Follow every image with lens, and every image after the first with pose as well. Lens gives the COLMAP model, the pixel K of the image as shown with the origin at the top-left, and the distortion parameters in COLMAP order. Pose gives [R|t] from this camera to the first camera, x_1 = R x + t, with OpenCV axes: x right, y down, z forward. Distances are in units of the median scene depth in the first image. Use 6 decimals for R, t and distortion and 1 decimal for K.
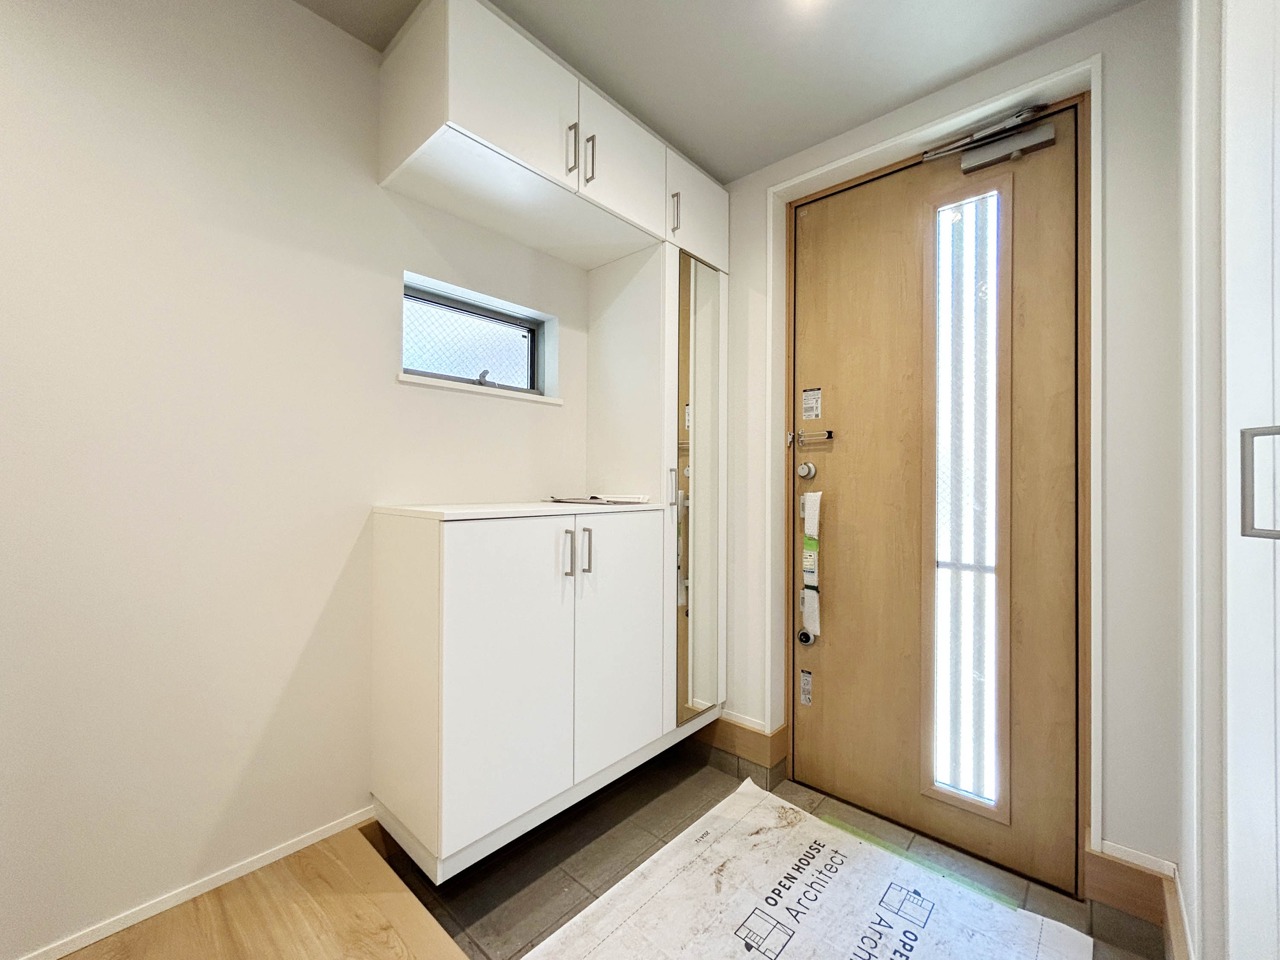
lens RADIAL K [[518.8, 0, 642.5], [0, 518.8, 481.2], [0, 0, 1]] dist [0.005238, 0.001074]
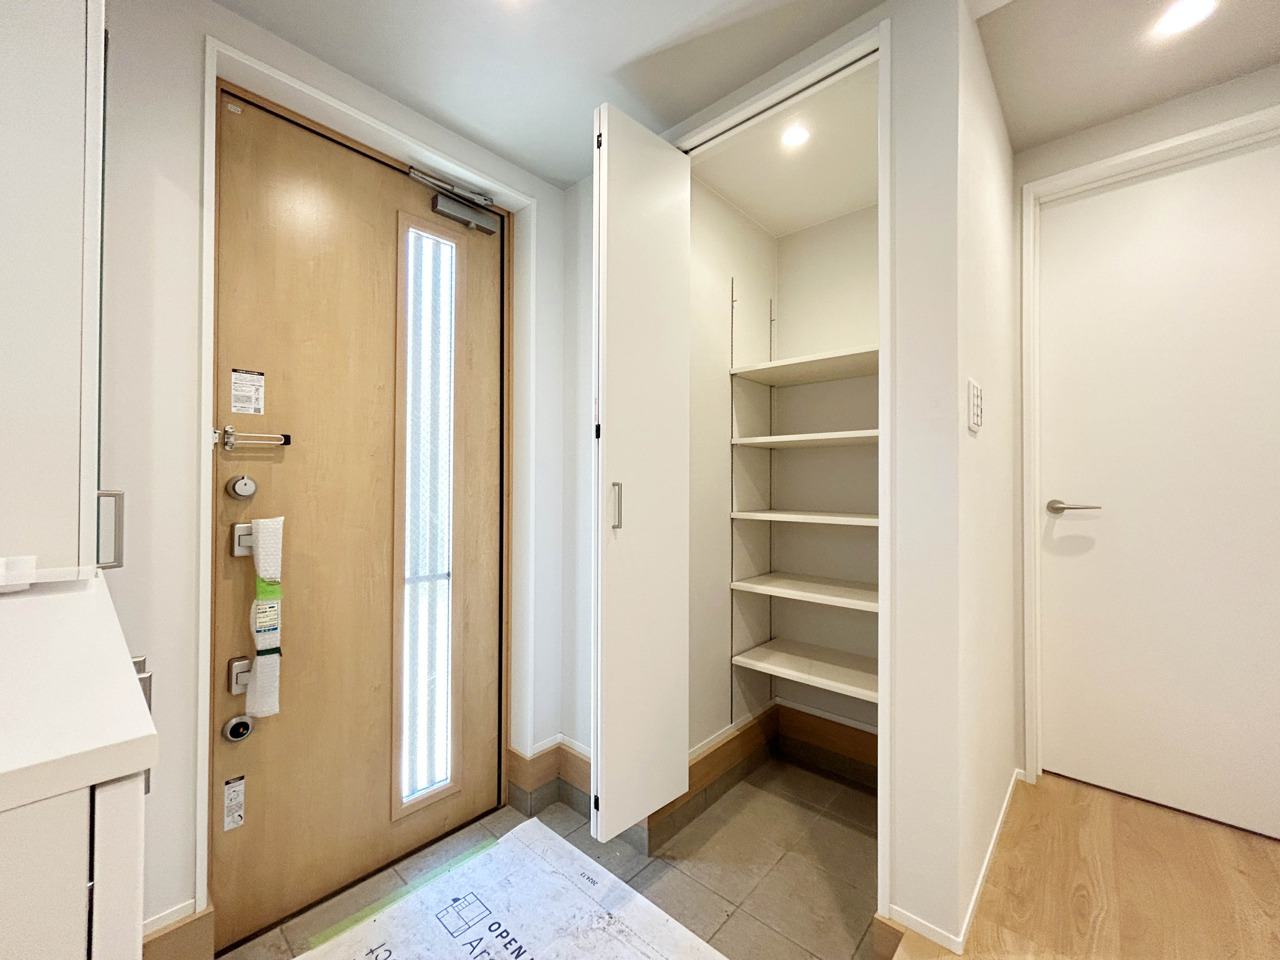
lens RADIAL K [[518.8, 0, 642.2], [0, 518.8, 478.7], [0, 0, 1]] dist [0.005238, 0.001074]
pose [[0.013937, 0.000389, 0.999903, -0.437935], [-0.009160, 0.999958, -0.000261, -0.043219], [-0.999861, -0.009156, 0.013939, 0.542527]]
